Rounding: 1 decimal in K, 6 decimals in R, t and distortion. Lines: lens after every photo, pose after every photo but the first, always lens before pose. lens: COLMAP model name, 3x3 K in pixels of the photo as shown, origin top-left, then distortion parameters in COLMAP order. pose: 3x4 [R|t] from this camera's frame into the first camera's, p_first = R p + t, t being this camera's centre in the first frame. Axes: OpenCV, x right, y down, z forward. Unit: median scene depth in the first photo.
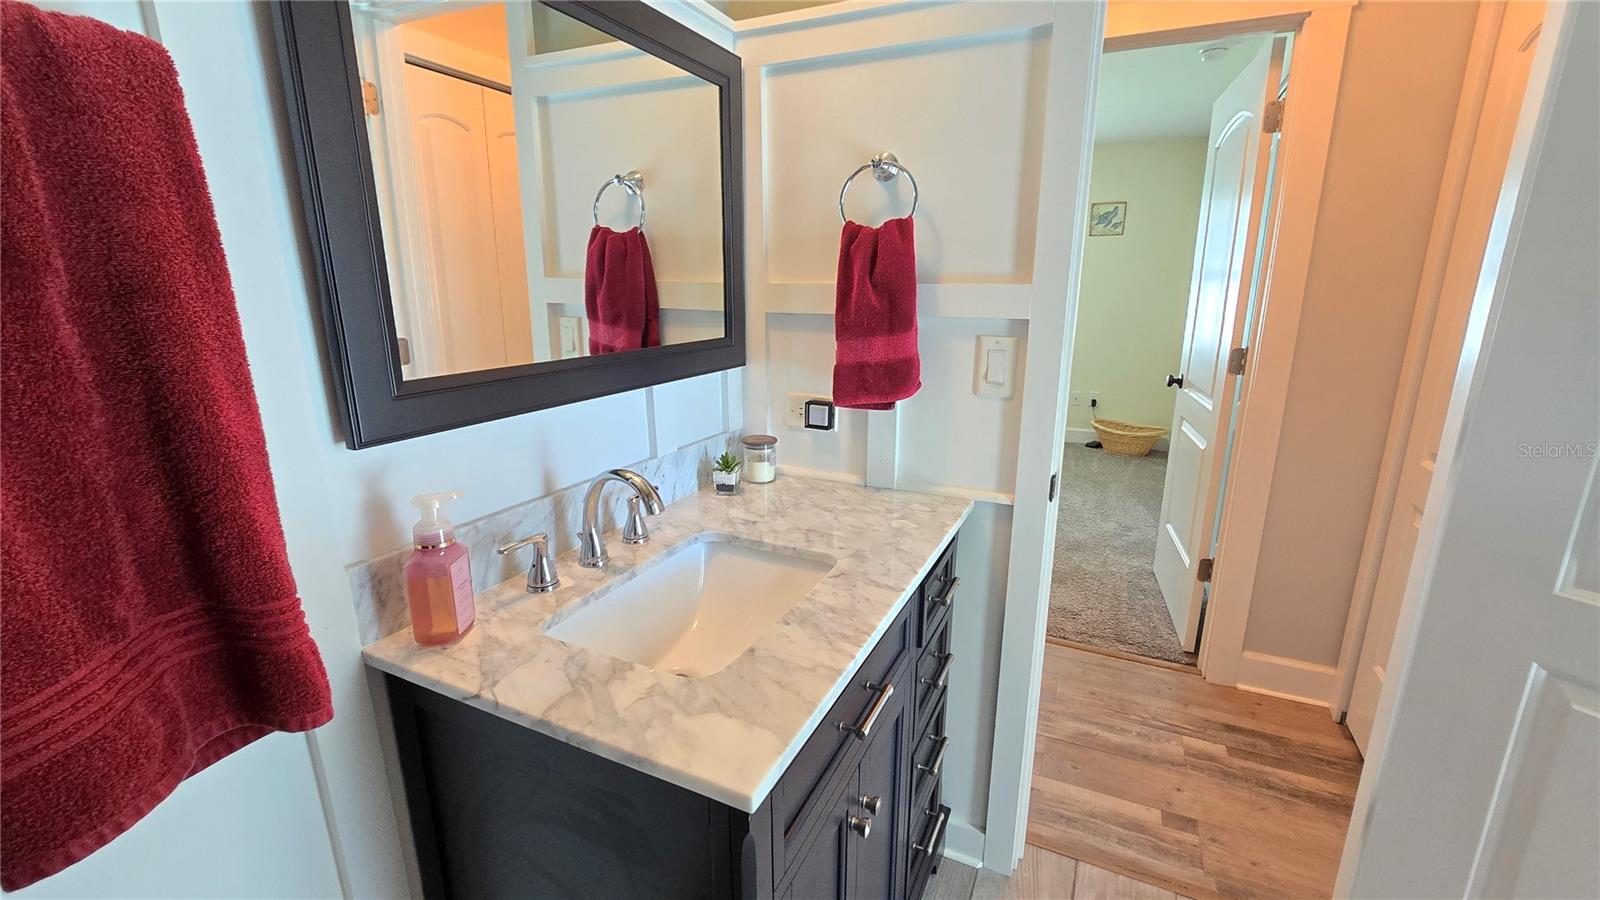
lens RADIAL K [[657.9, 0, 804.5], [0, 657.9, 447.9], [0, 0, 1]] dist [-0.003742, -0.000157]
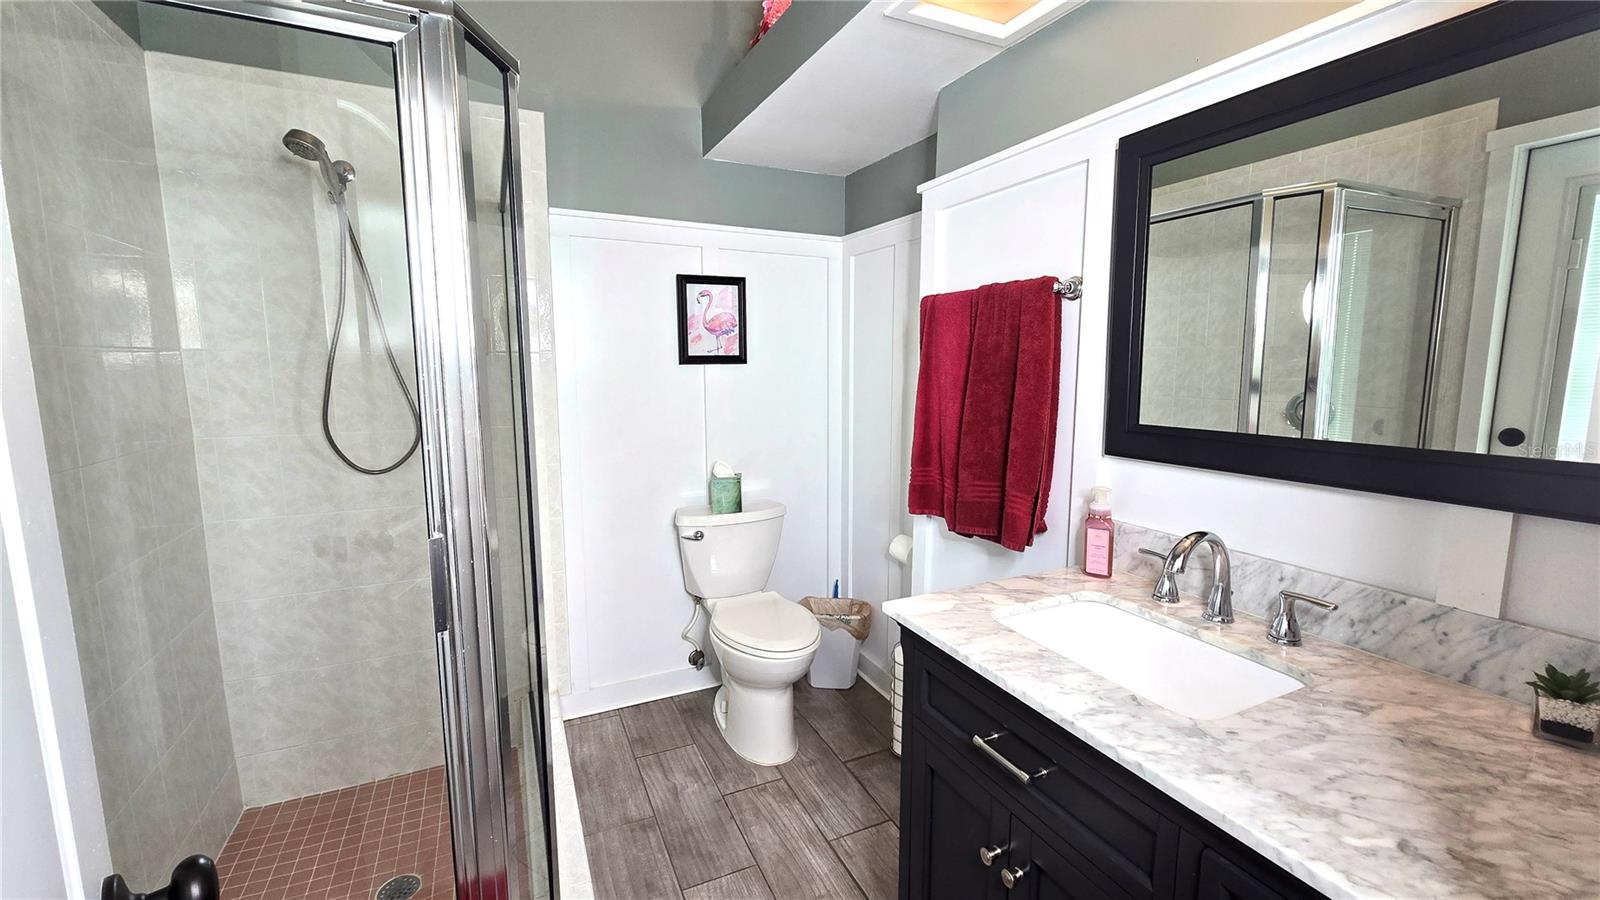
lens RADIAL K [[657.9, 0, 803.0], [0, 657.9, 451.6], [0, 0, 1]] dist [-0.003742, -0.000157]
pose [[-0.642444, 0.097296, -0.760131, 0.640416], [-0.180296, 0.944874, 0.273324, -0.180146], [0.744822, 0.312644, -0.589487, 0.732999]]
